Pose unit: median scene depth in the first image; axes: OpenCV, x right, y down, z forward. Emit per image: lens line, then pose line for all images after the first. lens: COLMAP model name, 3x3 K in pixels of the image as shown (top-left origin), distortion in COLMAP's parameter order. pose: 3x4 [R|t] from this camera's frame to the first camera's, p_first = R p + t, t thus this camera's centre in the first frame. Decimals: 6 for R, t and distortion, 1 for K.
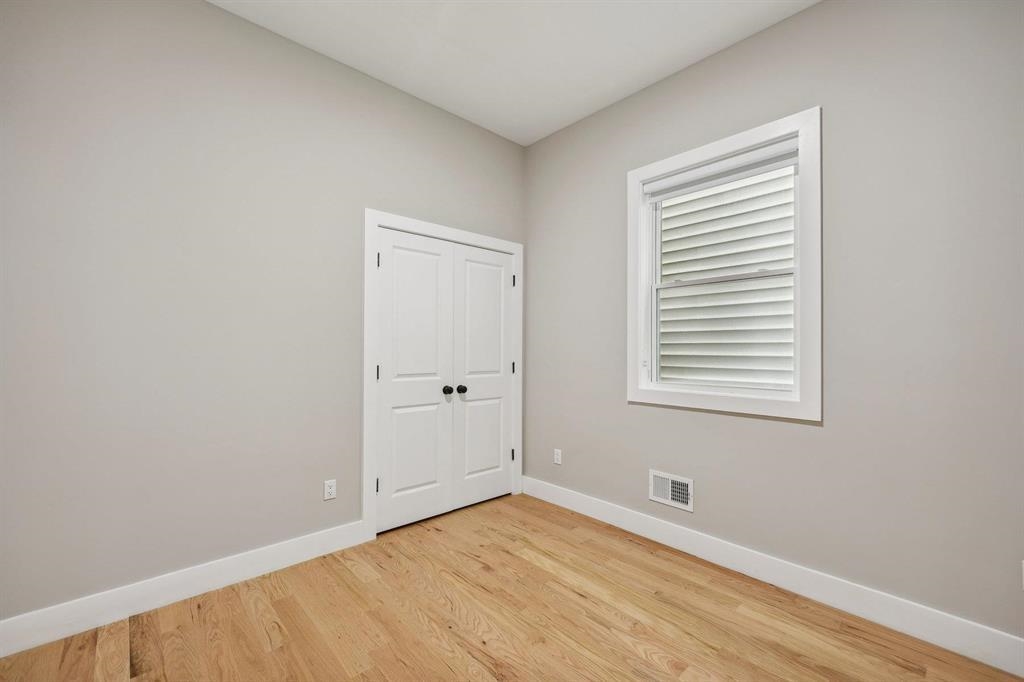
lens RADIAL K [[488.2, 0, 512.0], [0, 488.2, 341.0], [0, 0, 1]] dist [0.001798, 0.000195]
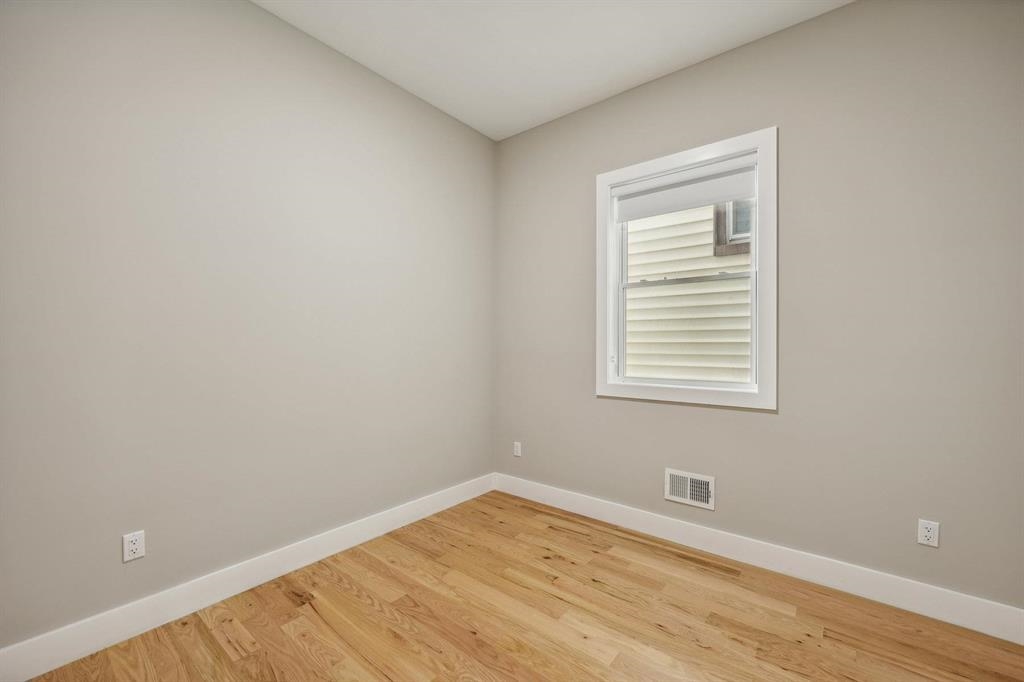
lens RADIAL K [[415.9, 0, 512.0], [0, 415.9, 341.0], [0, 0, 1]] dist [-0.000704, 0.000028]
pose [[0.974516, 0.001269, 0.224316, -0.161378], [-0.002894, 0.999972, 0.006916, 0.002171], [-0.224301, -0.007389, 0.974492, 0.203736]]
